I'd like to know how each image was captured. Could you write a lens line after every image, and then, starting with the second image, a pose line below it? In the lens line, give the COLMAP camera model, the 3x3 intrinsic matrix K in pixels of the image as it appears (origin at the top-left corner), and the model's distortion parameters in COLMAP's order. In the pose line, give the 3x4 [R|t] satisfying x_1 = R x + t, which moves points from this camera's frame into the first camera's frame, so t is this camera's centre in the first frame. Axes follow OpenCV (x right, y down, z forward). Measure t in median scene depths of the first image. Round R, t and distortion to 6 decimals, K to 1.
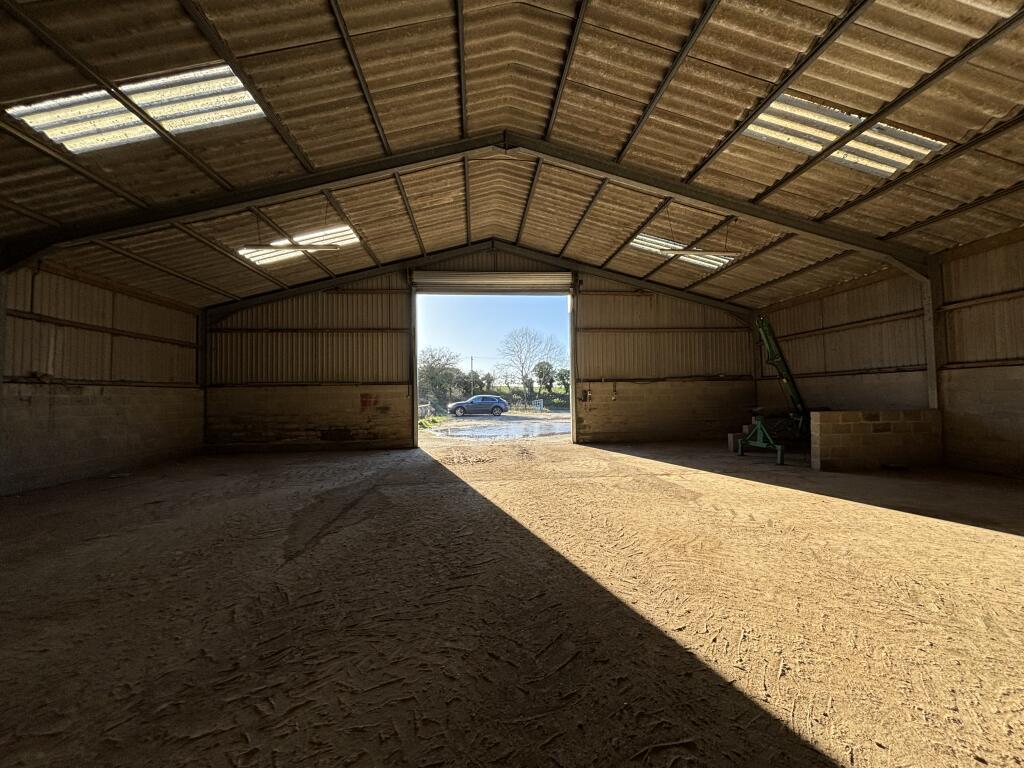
lens RADIAL K [[411.3, 0, 511.3], [0, 411.3, 381.5], [0, 0, 1]] dist [-0.003135, 0.000239]
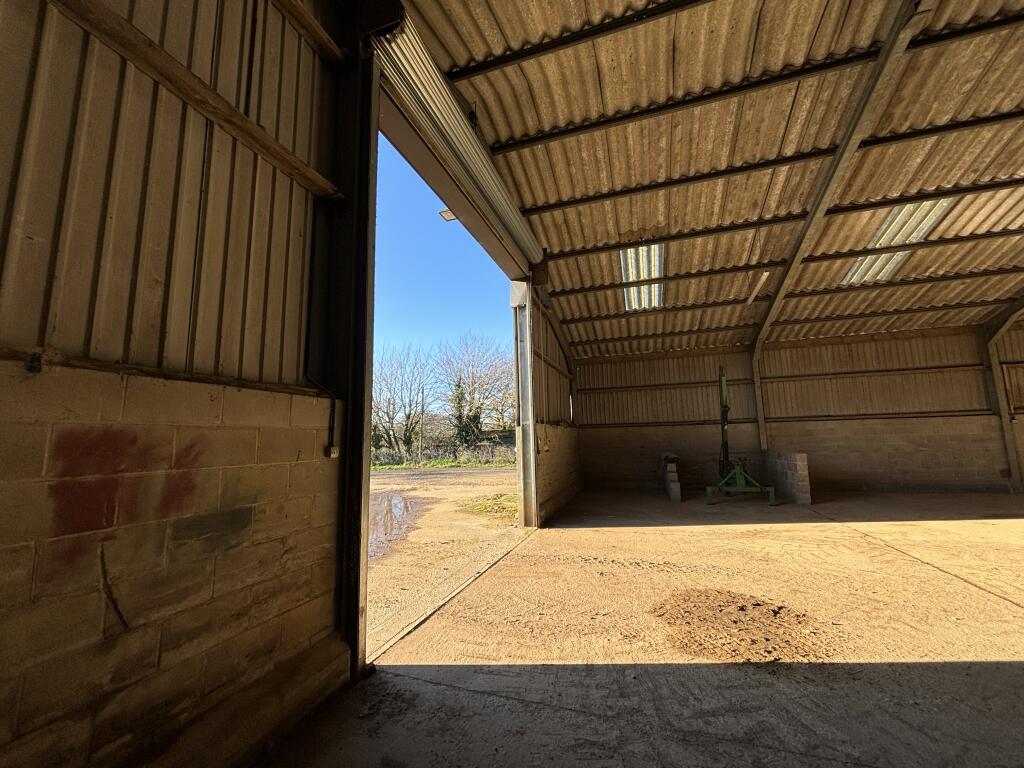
lens RADIAL K [[411.3, 0, 511.3], [0, 411.3, 381.5], [0, 0, 1]] dist [-0.003135, 0.000239]
pose [[0.409825, 0.134313, 0.902221, -0.426595], [-0.013917, 0.989905, -0.141045, 0.030125], [-0.912058, 0.045248, 0.407557, 0.816878]]
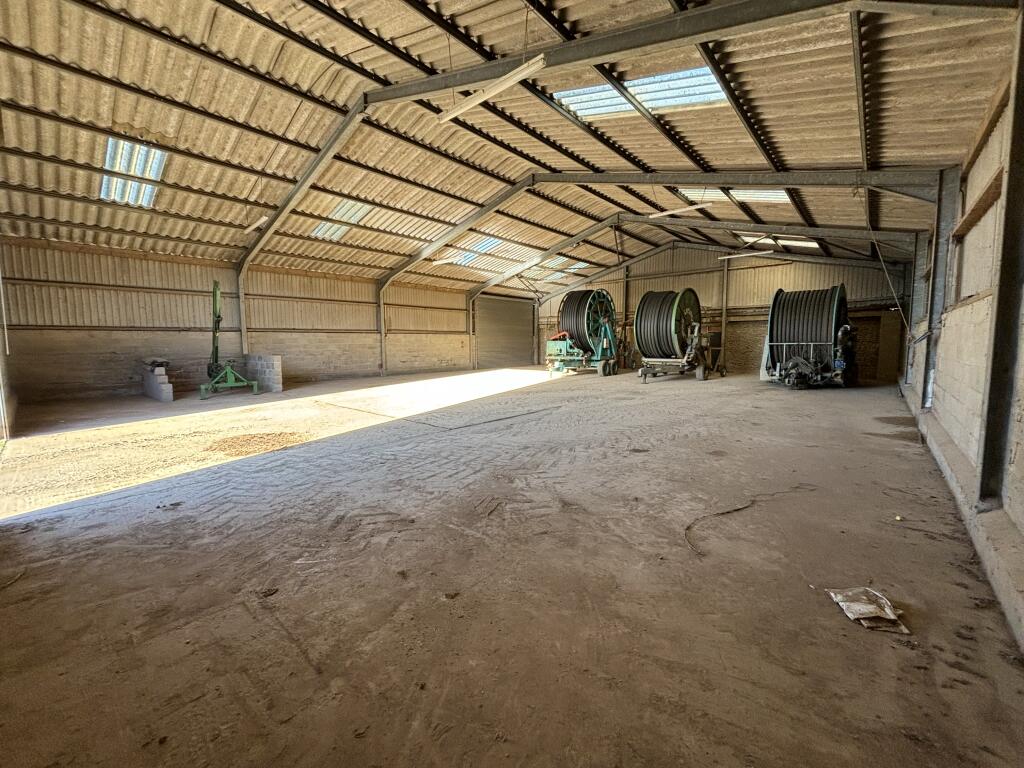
lens RADIAL K [[411.3, 0, 511.3], [0, 411.3, 381.5], [0, 0, 1]] dist [-0.003135, 0.000239]
pose [[-0.677121, -0.051279, 0.734083, -0.663698], [-0.007499, 0.997998, 0.062798, 0.042825], [-0.735834, 0.037016, -0.676150, 0.911388]]
